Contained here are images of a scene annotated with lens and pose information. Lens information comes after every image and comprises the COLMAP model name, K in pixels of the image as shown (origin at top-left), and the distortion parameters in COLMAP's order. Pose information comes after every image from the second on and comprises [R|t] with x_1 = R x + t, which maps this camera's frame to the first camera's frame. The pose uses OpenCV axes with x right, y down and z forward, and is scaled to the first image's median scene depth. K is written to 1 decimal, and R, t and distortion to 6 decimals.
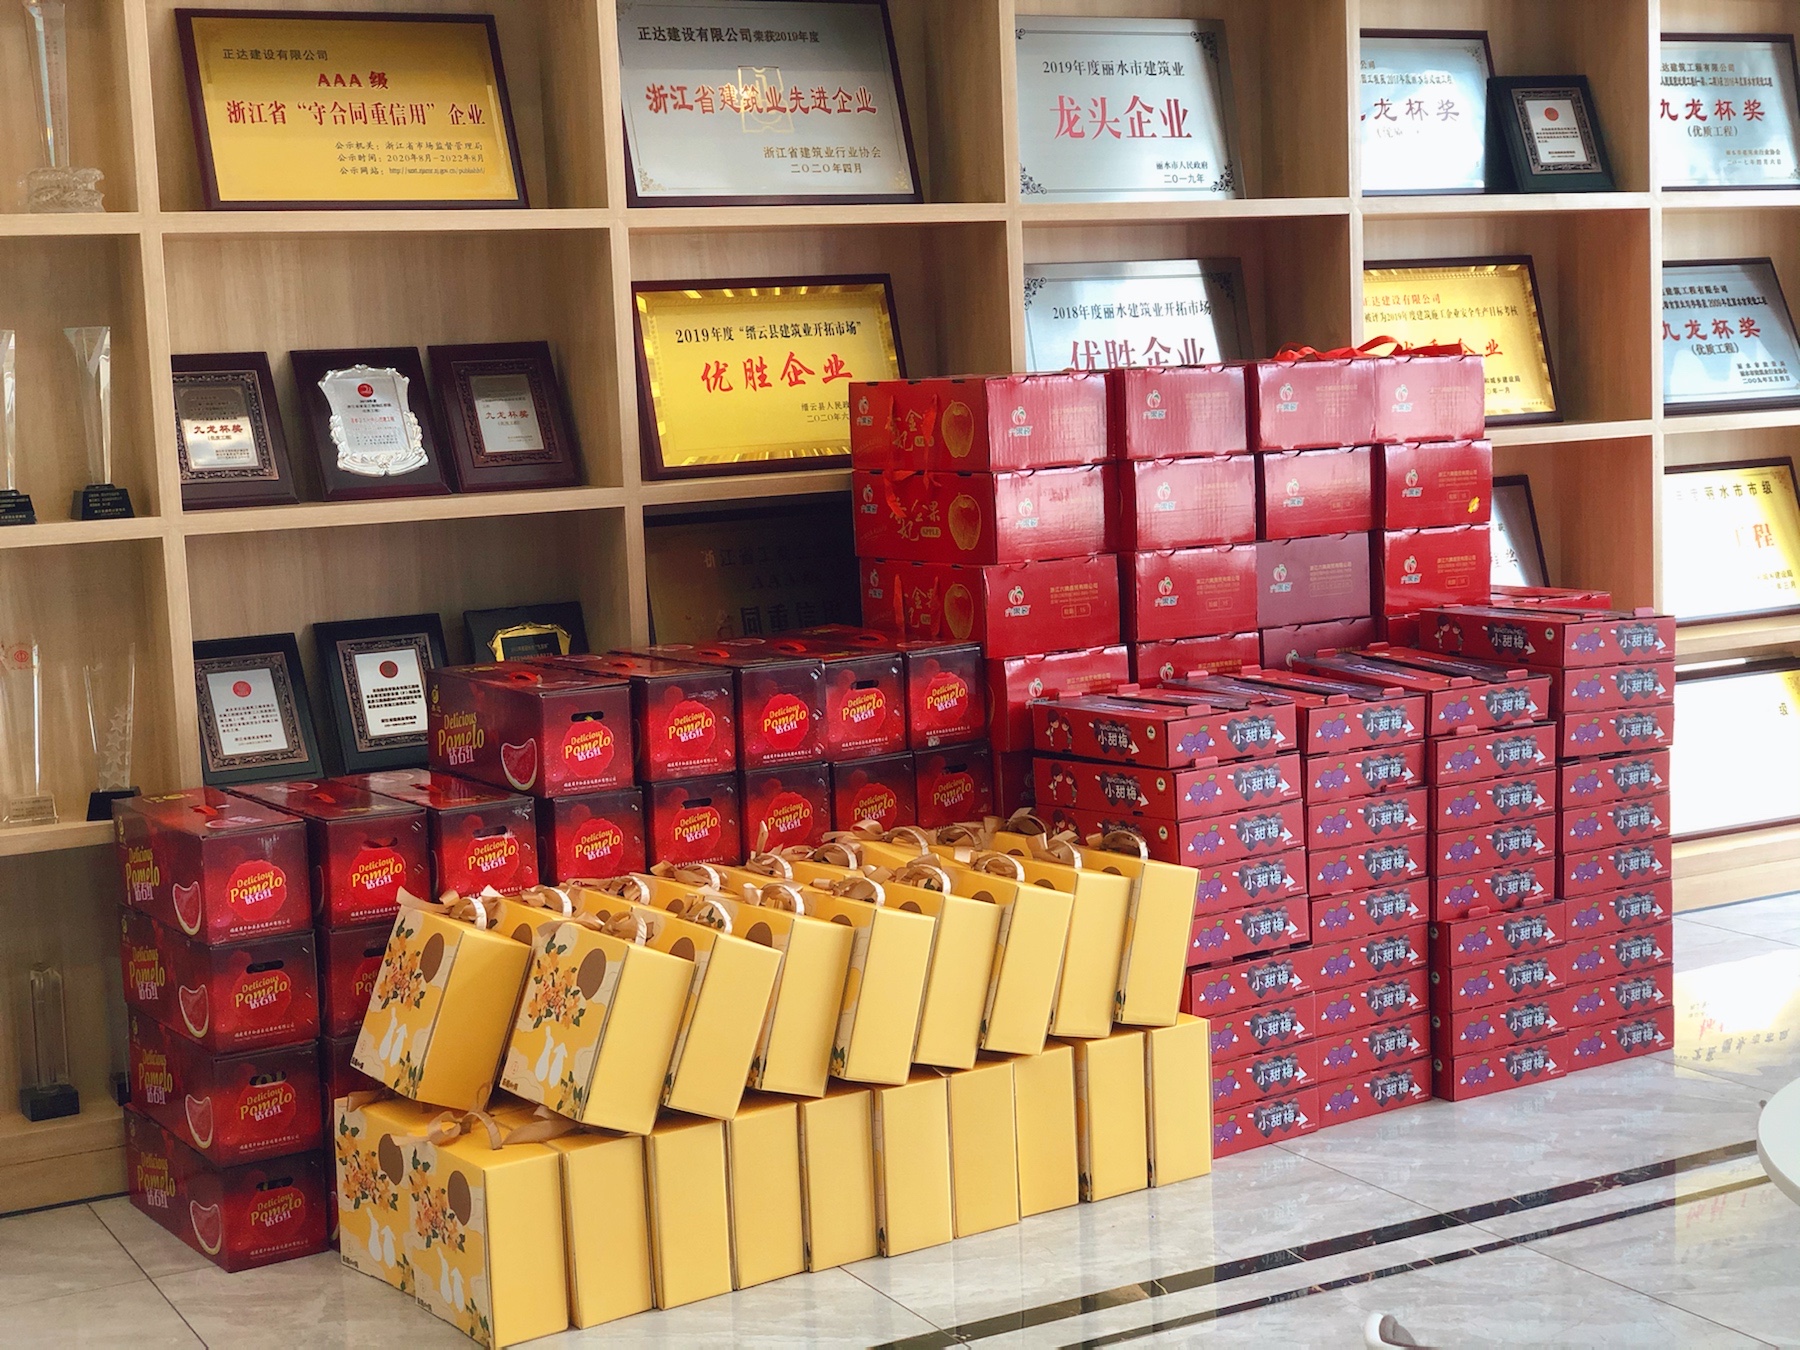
lens RADIAL K [[2736.4, 0, 900.0], [0, 2736.4, 675.0], [0, 0, 1]] dist [0.020674, 0.036631]
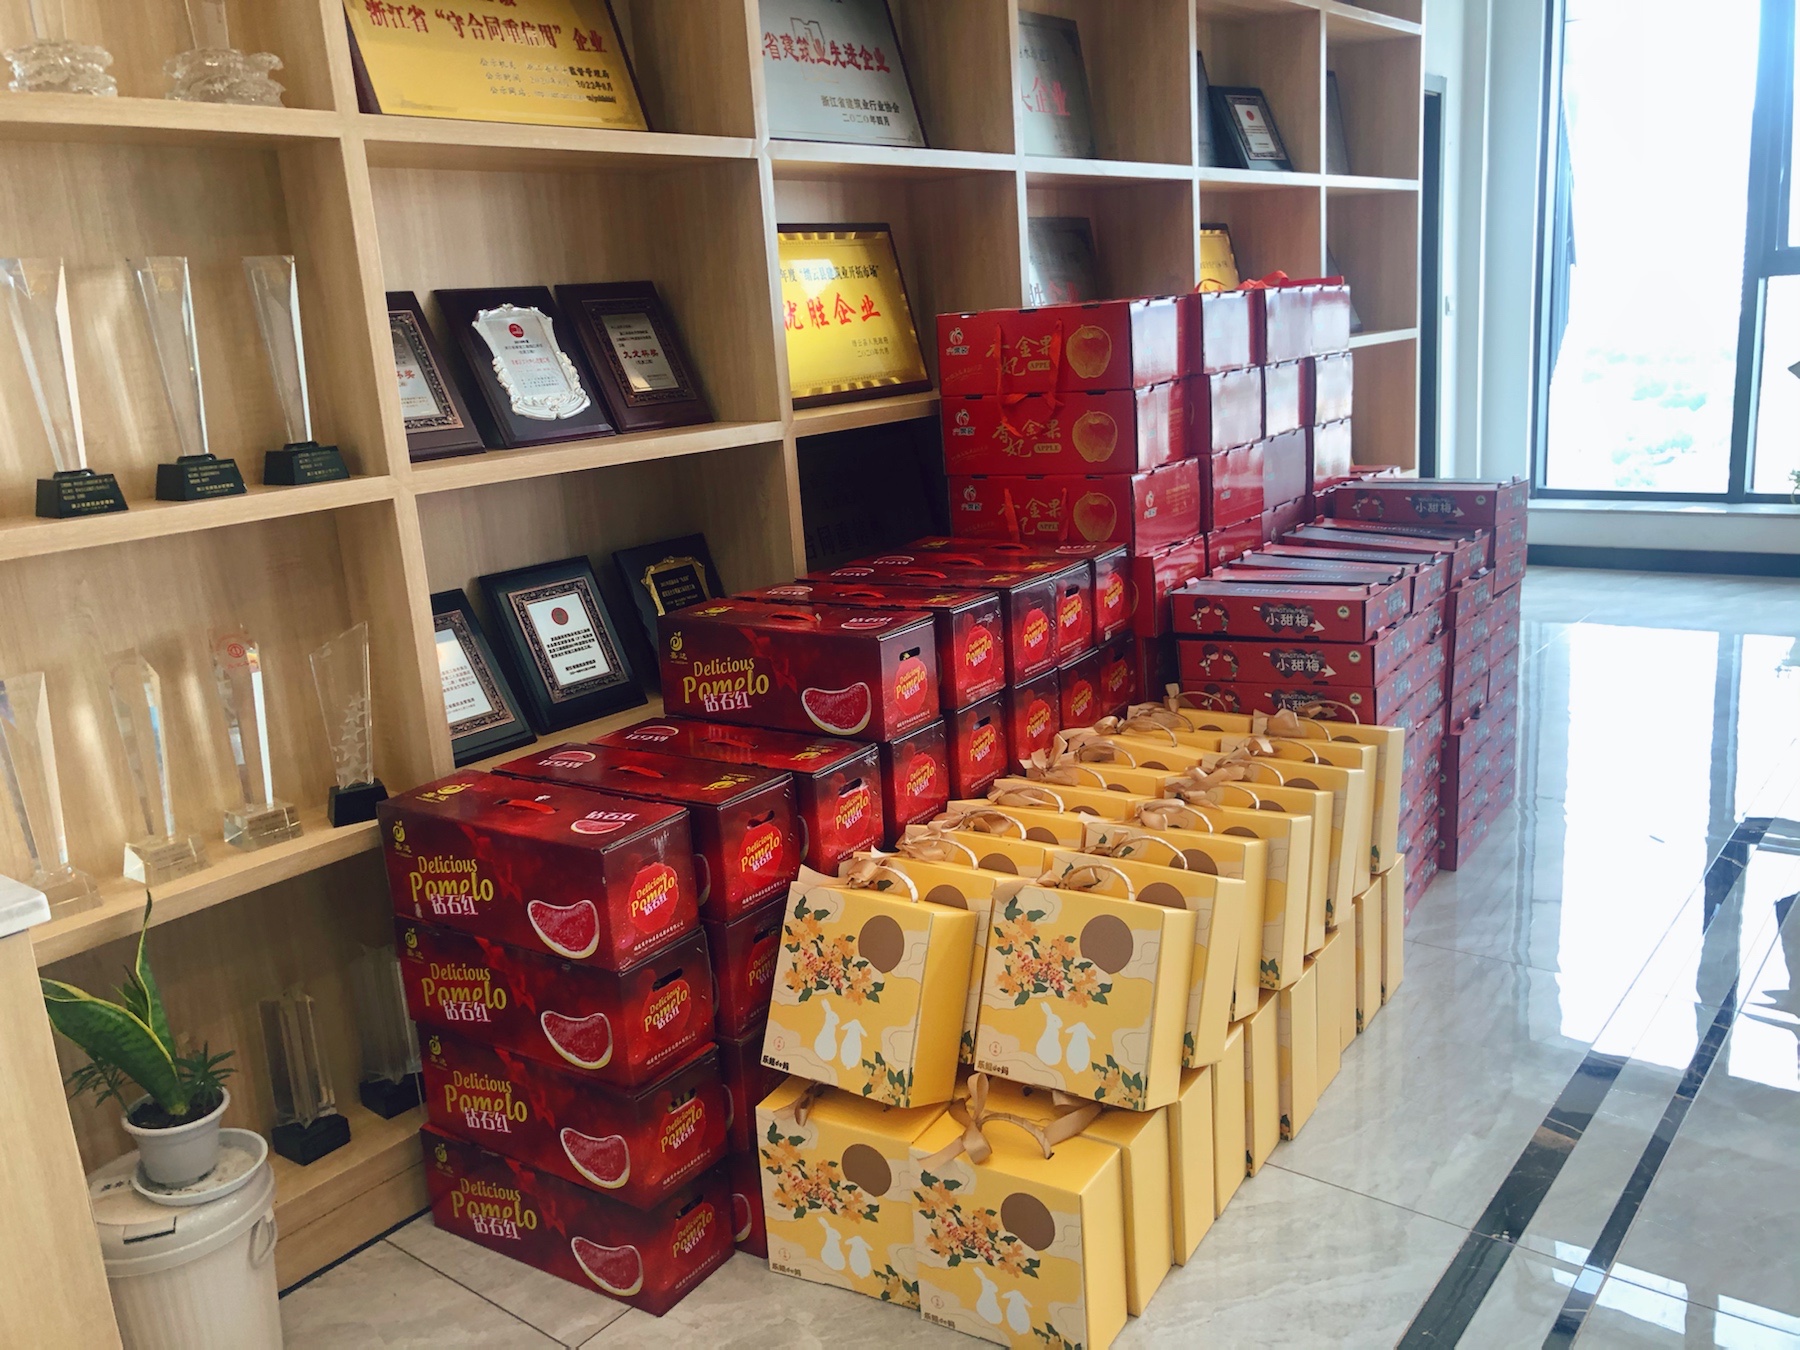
lens RADIAL K [[1477.7, 0, 900.0], [0, 1477.7, 675.0], [0, 0, 1]] dist [0.074057, -0.231138]
pose [[0.919057, -0.113598, 0.377399, -0.291914], [0.075566, 0.990586, 0.114148, -0.034714], [-0.386813, -0.076390, 0.918989, 0.474485]]
